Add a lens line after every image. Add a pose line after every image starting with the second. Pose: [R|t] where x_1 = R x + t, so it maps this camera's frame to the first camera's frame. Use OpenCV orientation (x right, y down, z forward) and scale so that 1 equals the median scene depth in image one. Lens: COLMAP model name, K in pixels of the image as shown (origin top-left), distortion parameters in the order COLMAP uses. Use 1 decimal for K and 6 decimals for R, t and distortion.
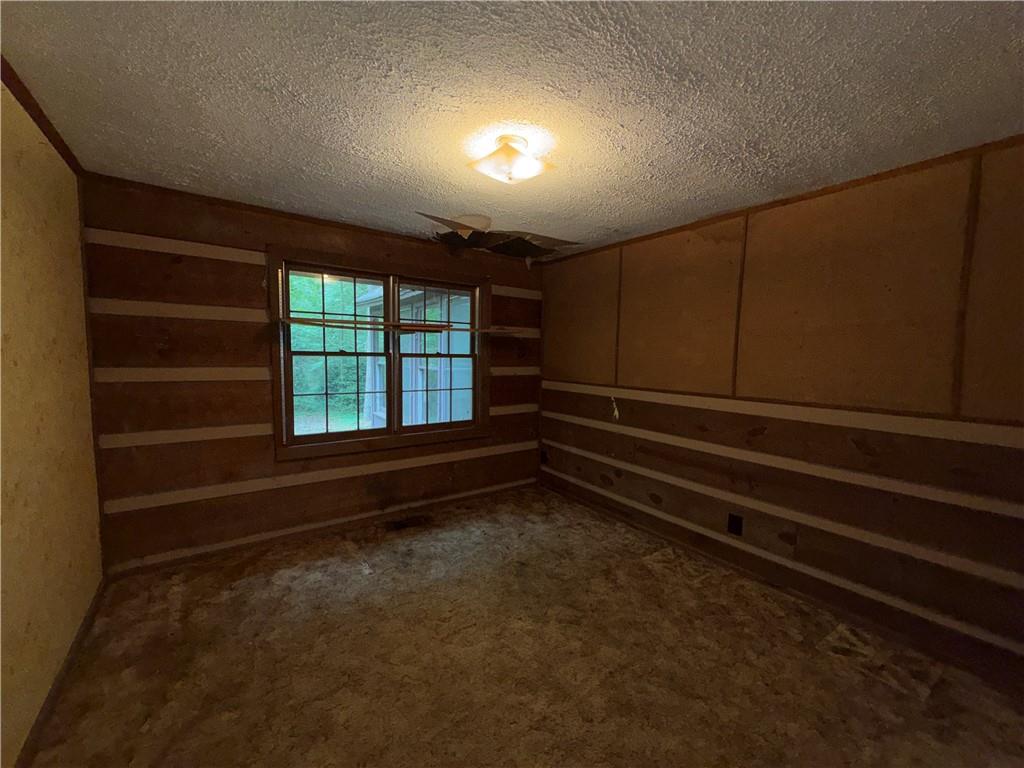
lens RADIAL K [[409.2, 0, 510.1], [0, 409.2, 386.2], [0, 0, 1]] dist [-0.001286, 0.000073]
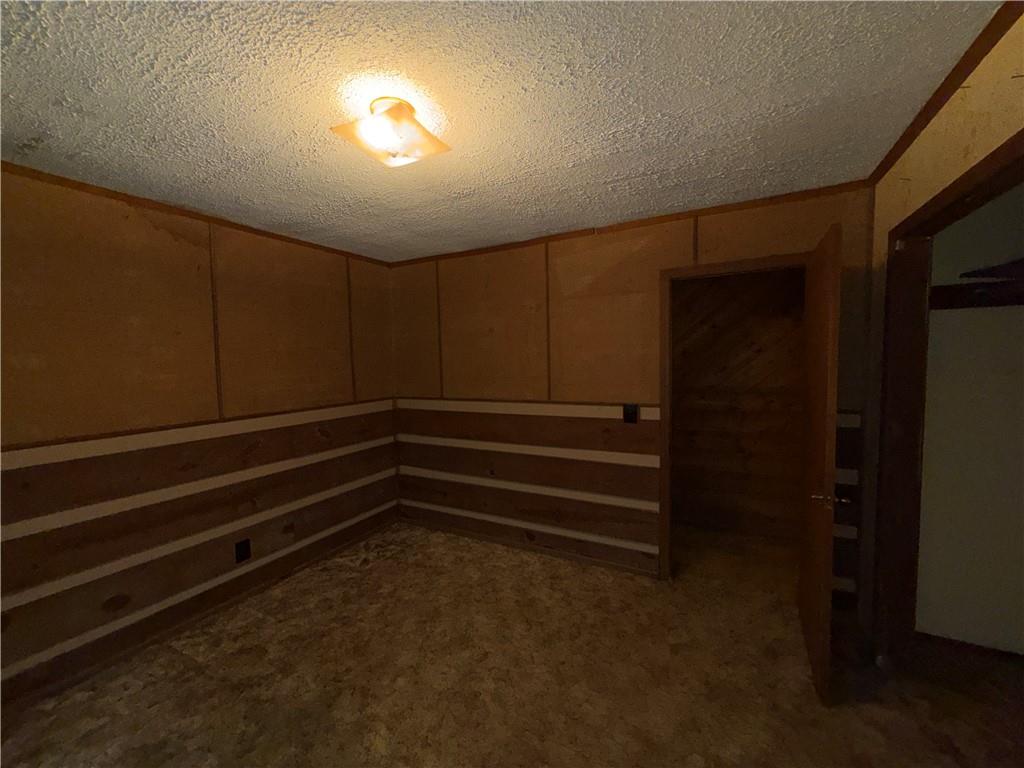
lens RADIAL K [[409.2, 0, 510.1], [0, 409.2, 386.2], [0, 0, 1]] dist [-0.001286, 0.000073]
pose [[-0.443113, -0.067043, 0.893955, -0.688164], [0.083144, 0.989828, 0.115446, -0.123908], [-0.892602, 0.125482, -0.433032, 1.009020]]
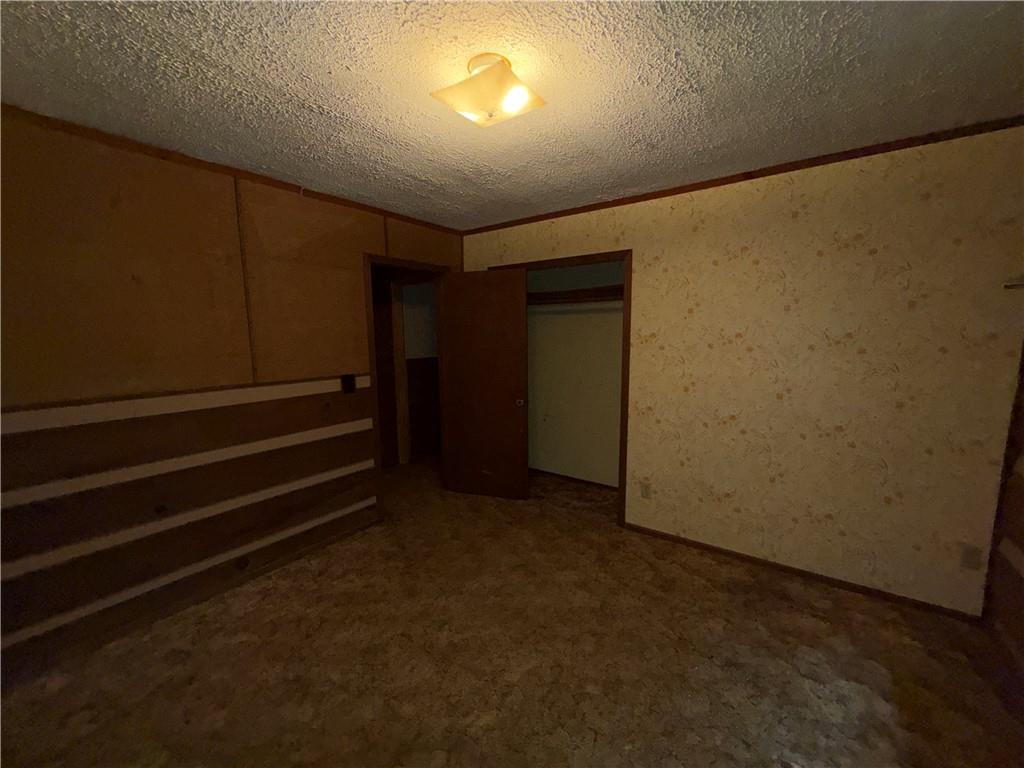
lens RADIAL K [[409.2, 0, 510.1], [0, 409.2, 386.2], [0, 0, 1]] dist [-0.001286, 0.000073]
pose [[-0.949752, 0.029116, -0.311647, 0.183426], [-0.034662, 0.979757, 0.197167, -0.138120], [0.311079, 0.198061, -0.929517, 1.540293]]
